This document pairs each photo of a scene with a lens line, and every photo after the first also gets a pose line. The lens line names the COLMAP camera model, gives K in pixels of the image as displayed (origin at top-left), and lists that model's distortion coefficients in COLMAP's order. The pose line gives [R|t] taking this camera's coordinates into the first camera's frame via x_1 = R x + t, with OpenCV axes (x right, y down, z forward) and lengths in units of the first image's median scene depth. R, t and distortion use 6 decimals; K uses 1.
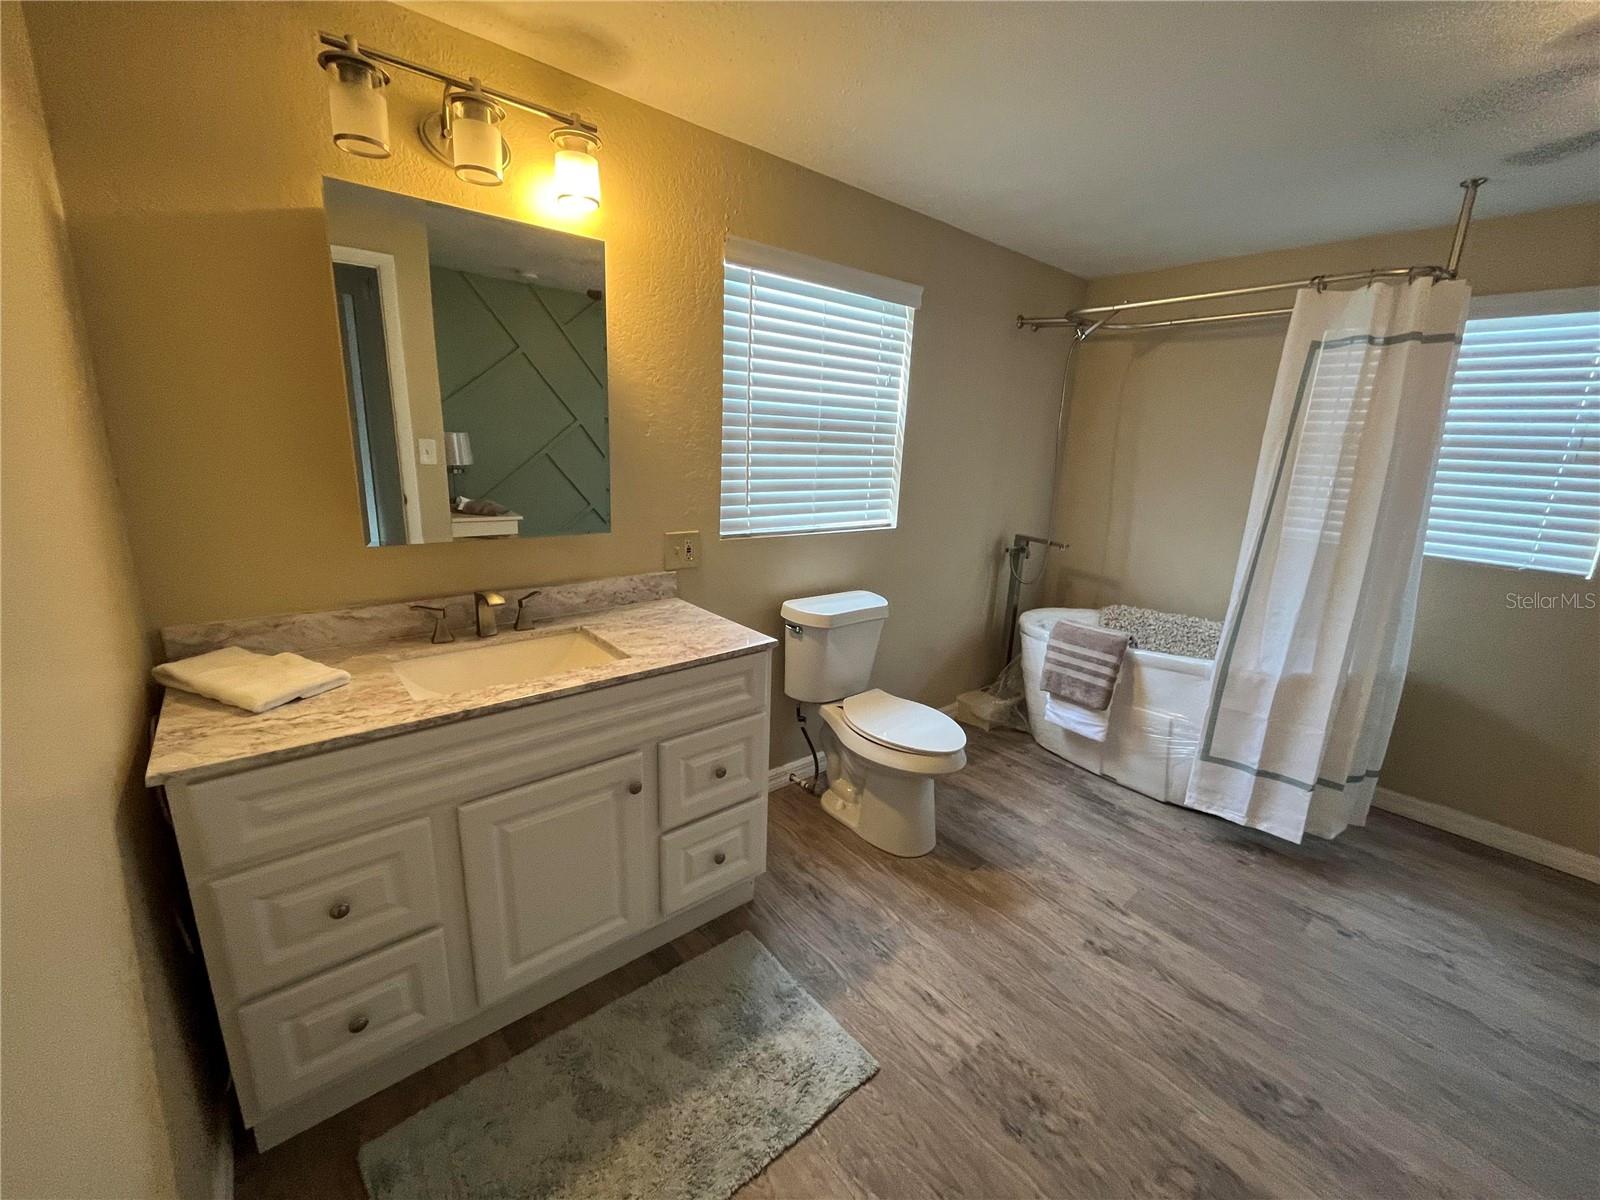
lens RADIAL K [[646.9, 0, 795.4], [0, 646.9, 600.3], [0, 0, 1]] dist [-0.002302, -0.000126]
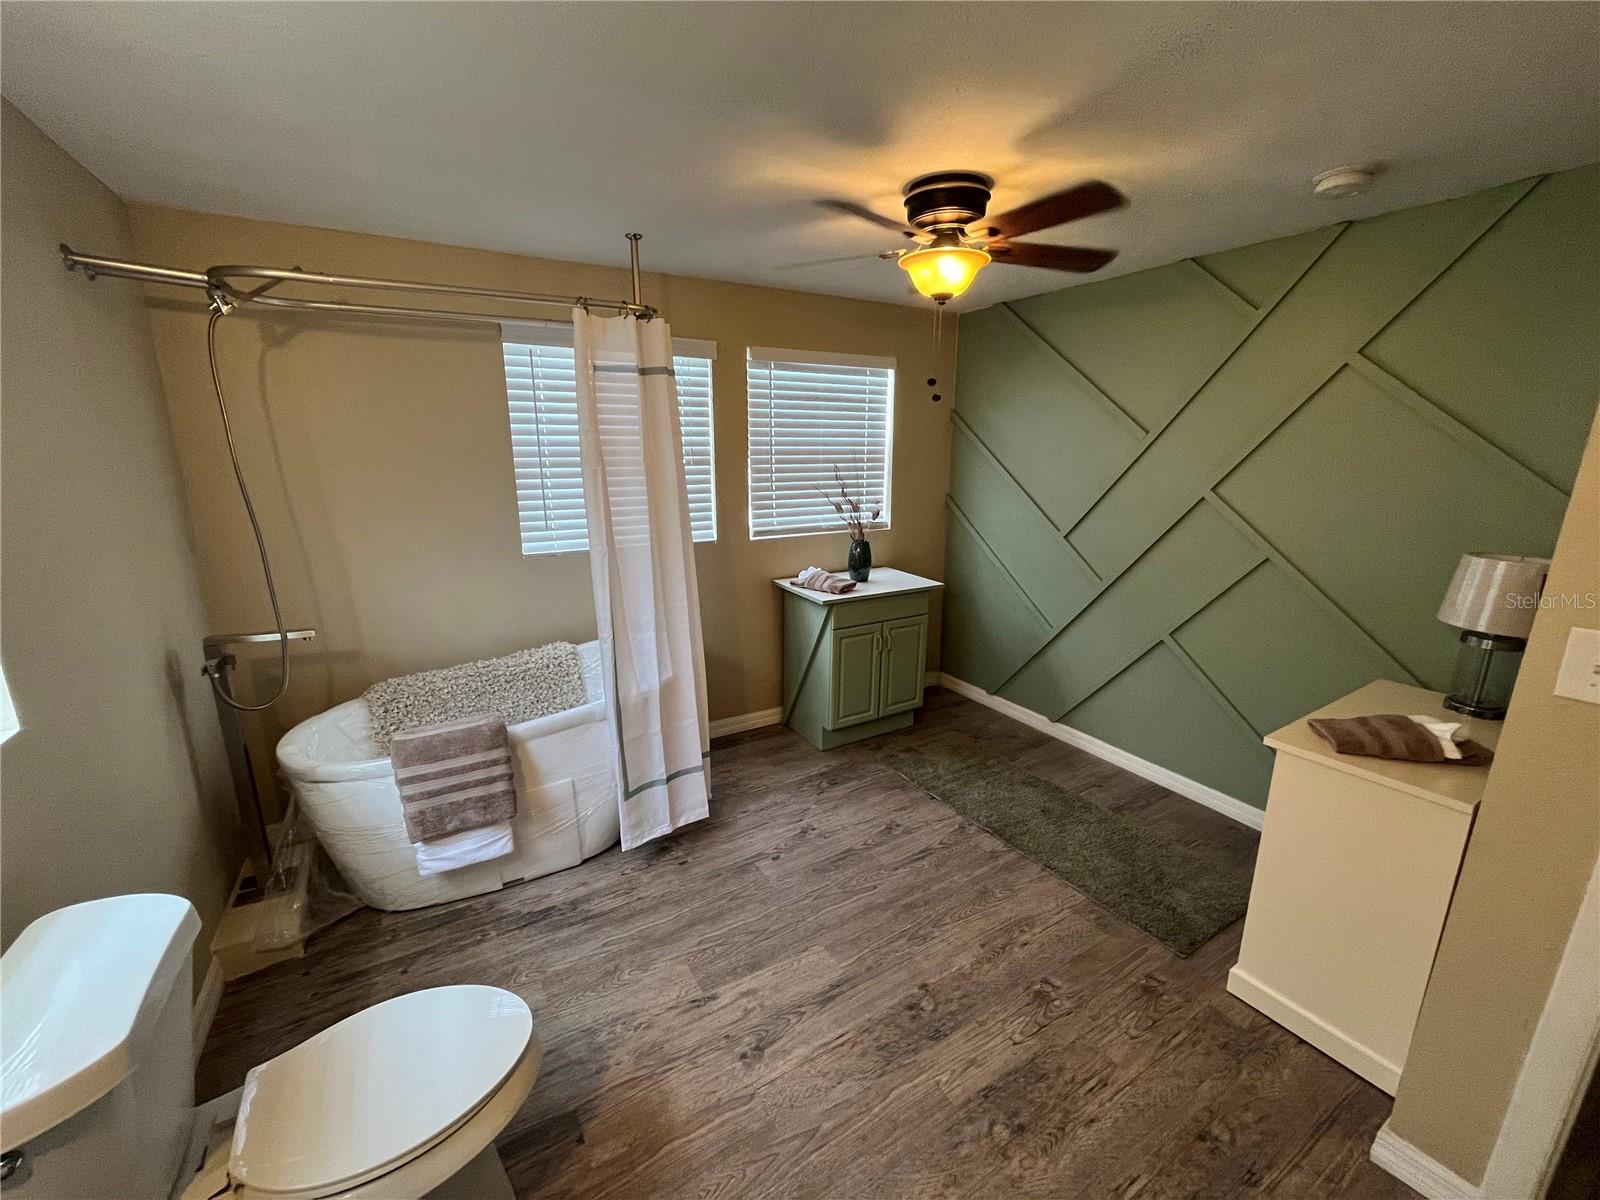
lens RADIAL K [[646.9, 0, 795.4], [0, 646.9, 600.3], [0, 0, 1]] dist [-0.002302, -0.000126]
pose [[0.161038, -0.277266, 0.947201, -0.145666], [0.247200, 0.940467, 0.233267, -0.182502], [-0.955489, 0.196583, 0.219991, 0.469823]]
